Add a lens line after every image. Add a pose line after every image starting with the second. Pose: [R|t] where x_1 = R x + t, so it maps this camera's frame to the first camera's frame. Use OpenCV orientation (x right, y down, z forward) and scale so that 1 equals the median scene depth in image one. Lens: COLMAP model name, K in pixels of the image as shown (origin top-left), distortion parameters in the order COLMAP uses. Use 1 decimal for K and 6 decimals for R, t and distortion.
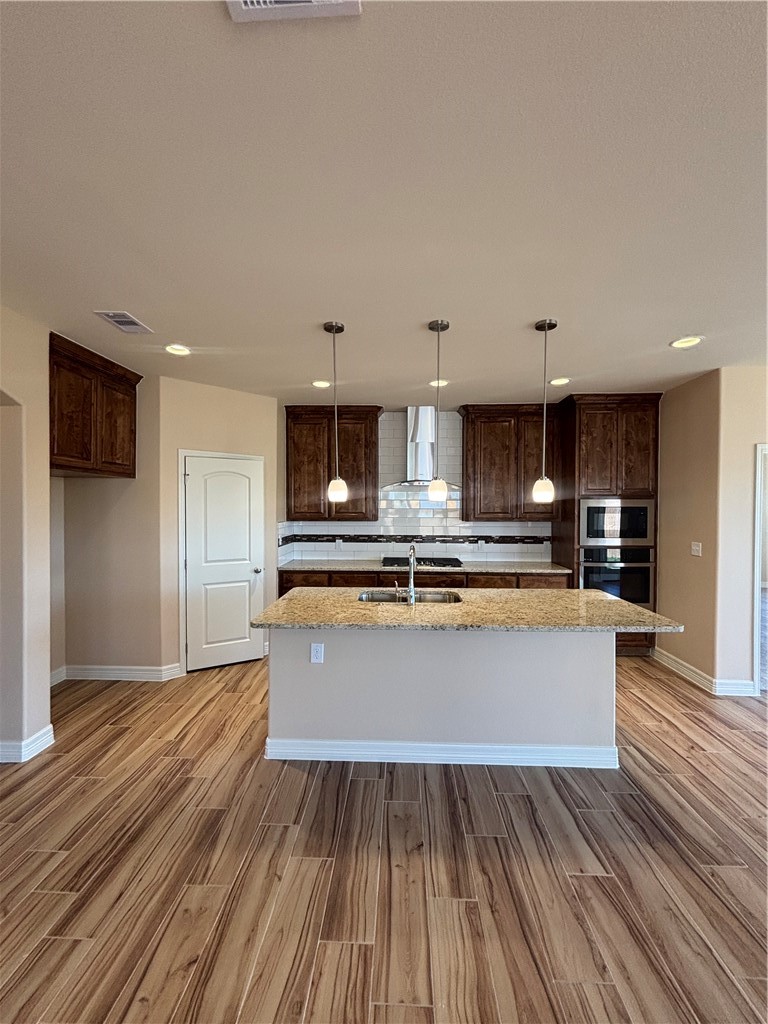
lens RADIAL K [[416.0, 0, 384.7], [0, 416.0, 515.8], [0, 0, 1]] dist [0.001448, -0.000099]
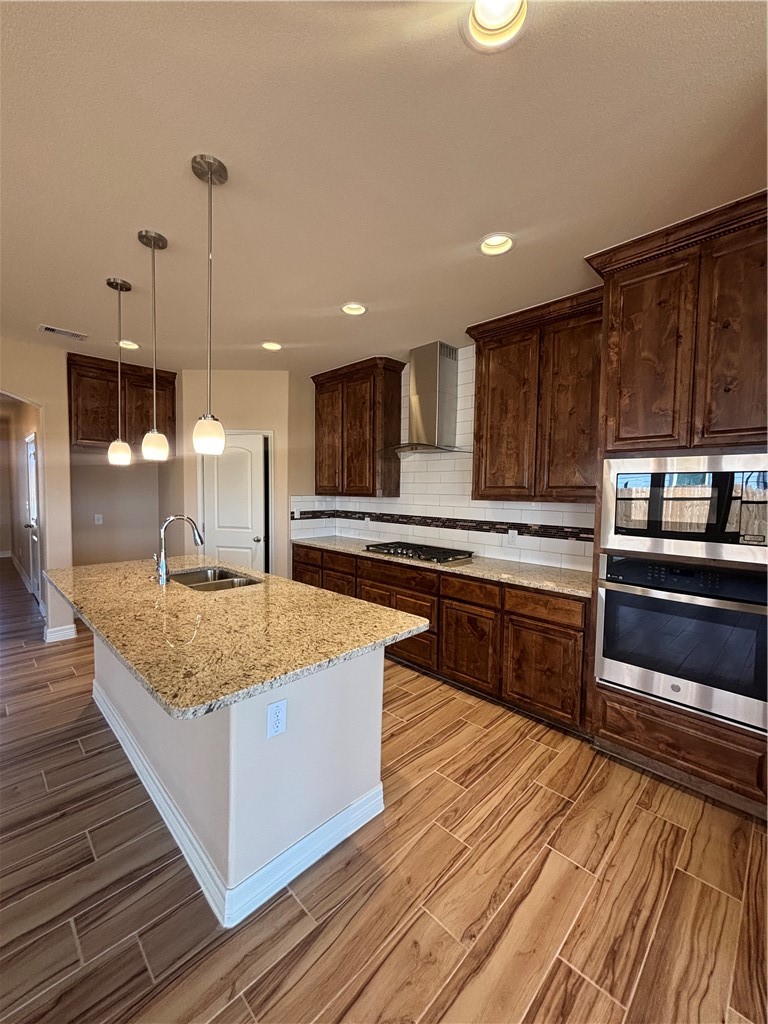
lens RADIAL K [[415.4, 0, 384.7], [0, 415.4, 513.1], [0, 0, 1]] dist [0.001202, 0.000021]
pose [[0.733918, 0.045972, -0.677680, 0.569801], [-0.028720, 0.998915, 0.036660, 0.014716], [0.678631, -0.007443, 0.734442, 0.396299]]
